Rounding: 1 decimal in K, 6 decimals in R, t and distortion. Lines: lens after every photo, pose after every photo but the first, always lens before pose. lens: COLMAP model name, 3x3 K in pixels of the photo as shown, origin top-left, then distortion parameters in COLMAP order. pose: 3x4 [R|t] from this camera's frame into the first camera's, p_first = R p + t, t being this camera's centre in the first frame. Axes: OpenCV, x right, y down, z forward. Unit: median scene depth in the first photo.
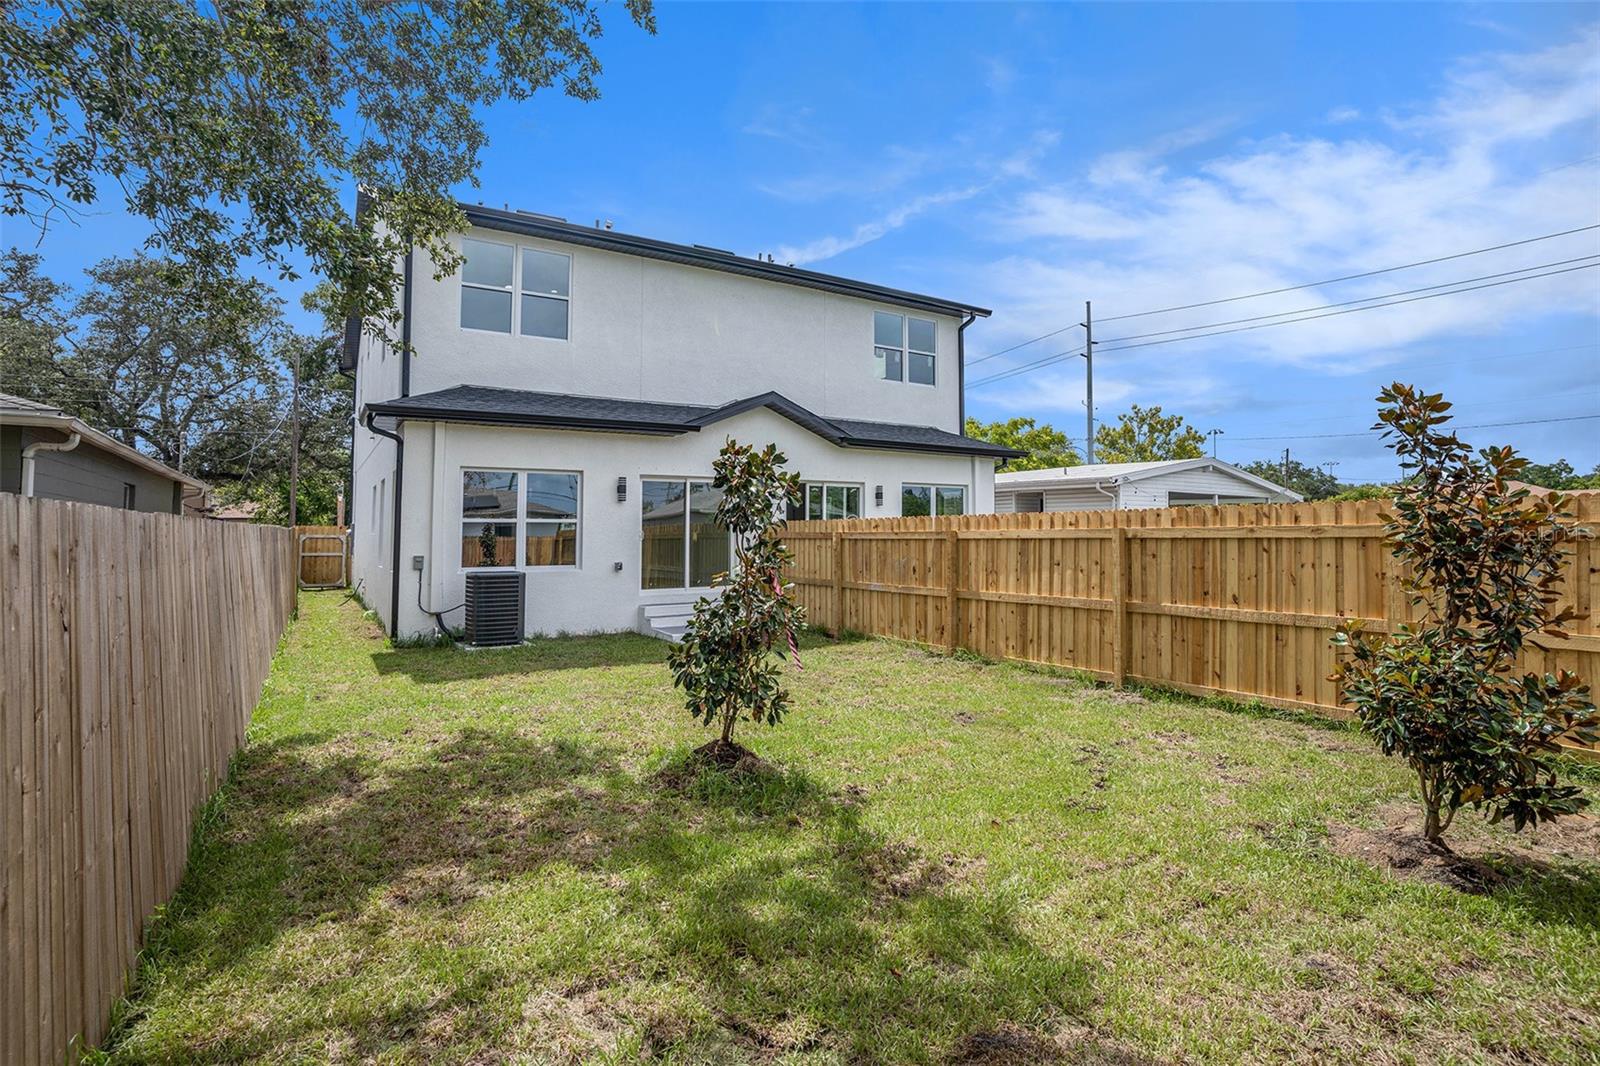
lens RADIAL K [[790.1, 0, 791.9], [0, 790.1, 529.7], [0, 0, 1]] dist [-0.070185, 0.037603]
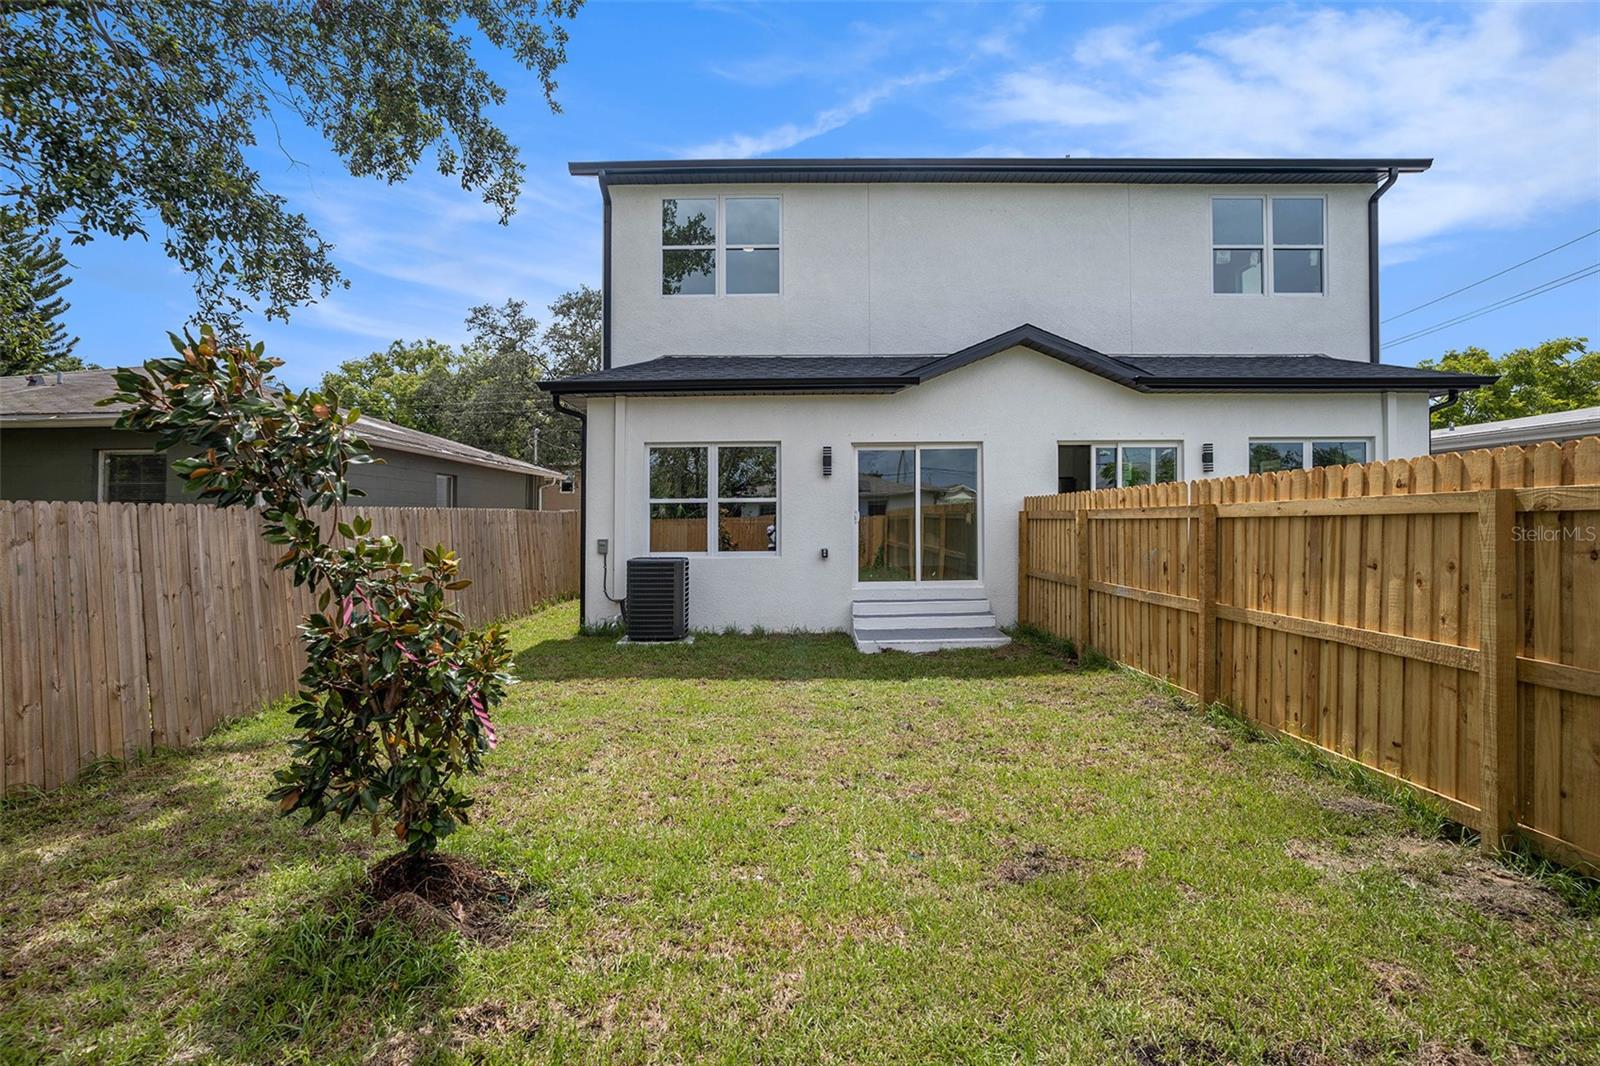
lens RADIAL K [[790.1, 0, 791.9], [0, 790.1, 529.7], [0, 0, 1]] dist [-0.070185, 0.037603]
pose [[0.850487, 0.002085, -0.525992, 0.228450], [0.008803, 0.999796, 0.018198, 0.006807], [0.525922, -0.020108, 0.850295, 0.315927]]
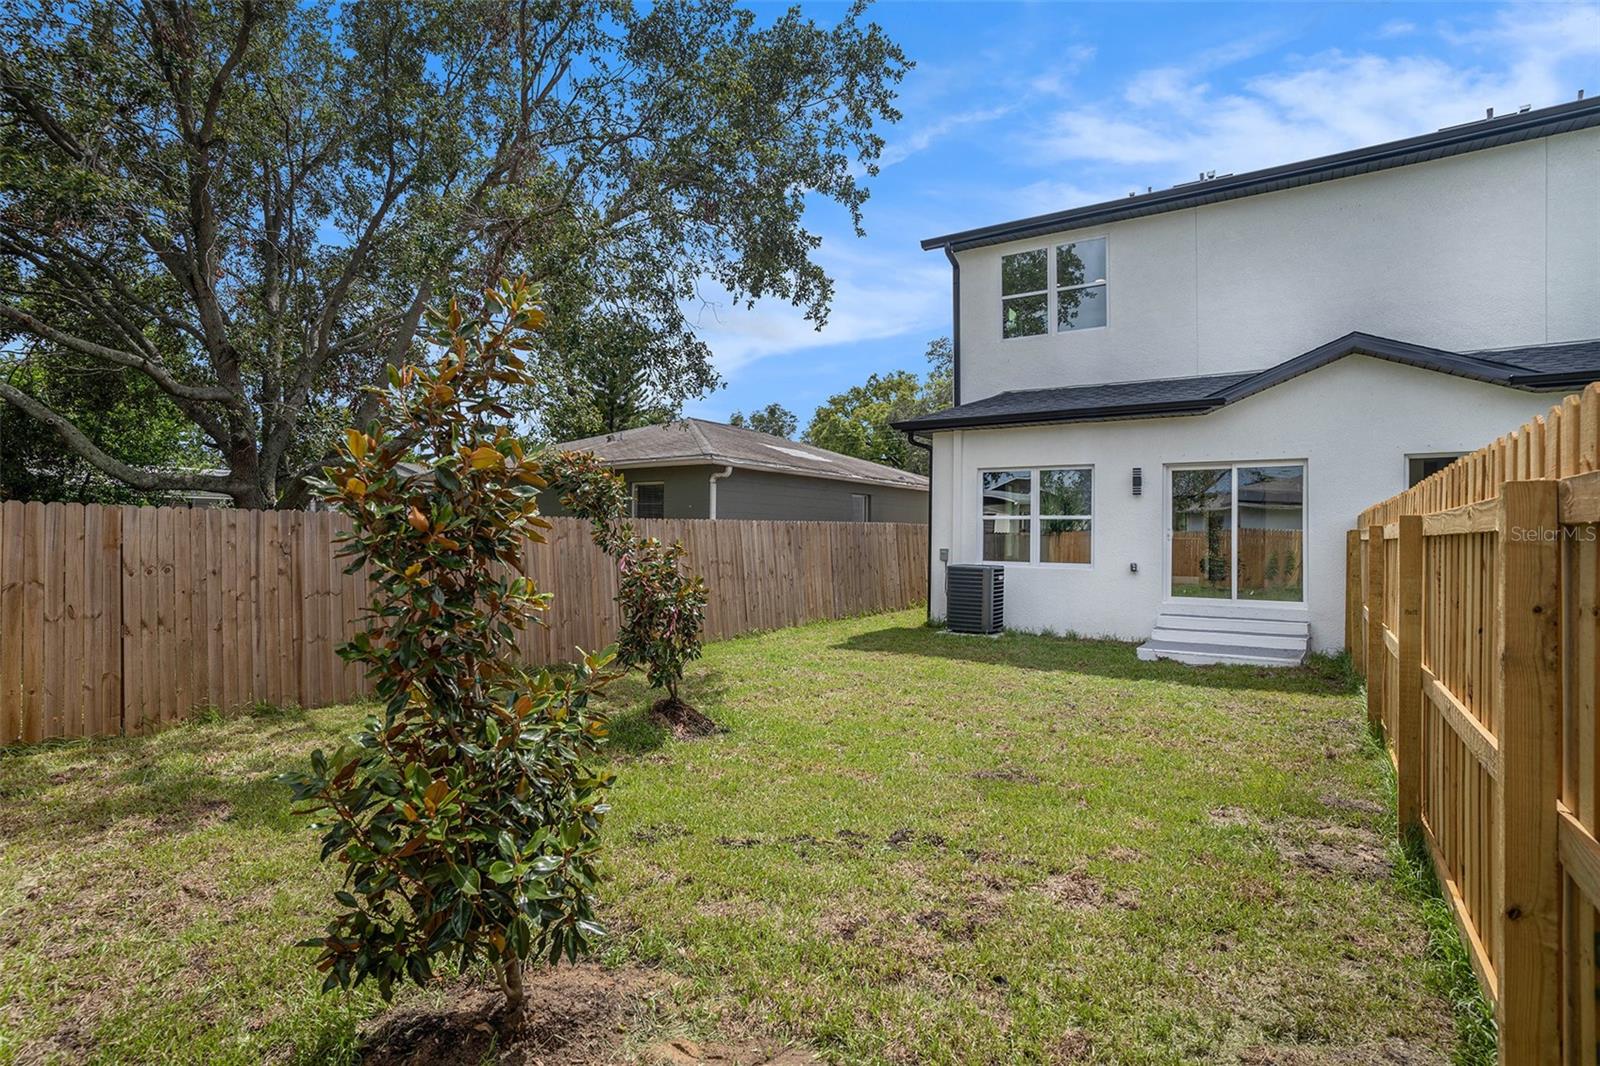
lens RADIAL K [[794.5, 0, 800.0], [0, 794.5, 533.0], [0, 0, 1]] dist [0.000016, 0.000226]
pose [[0.409216, 0.008559, -0.912398, 0.535863], [-0.007496, 0.999954, 0.006018, 0.005374], [0.912407, 0.004376, 0.409261, 0.331783]]
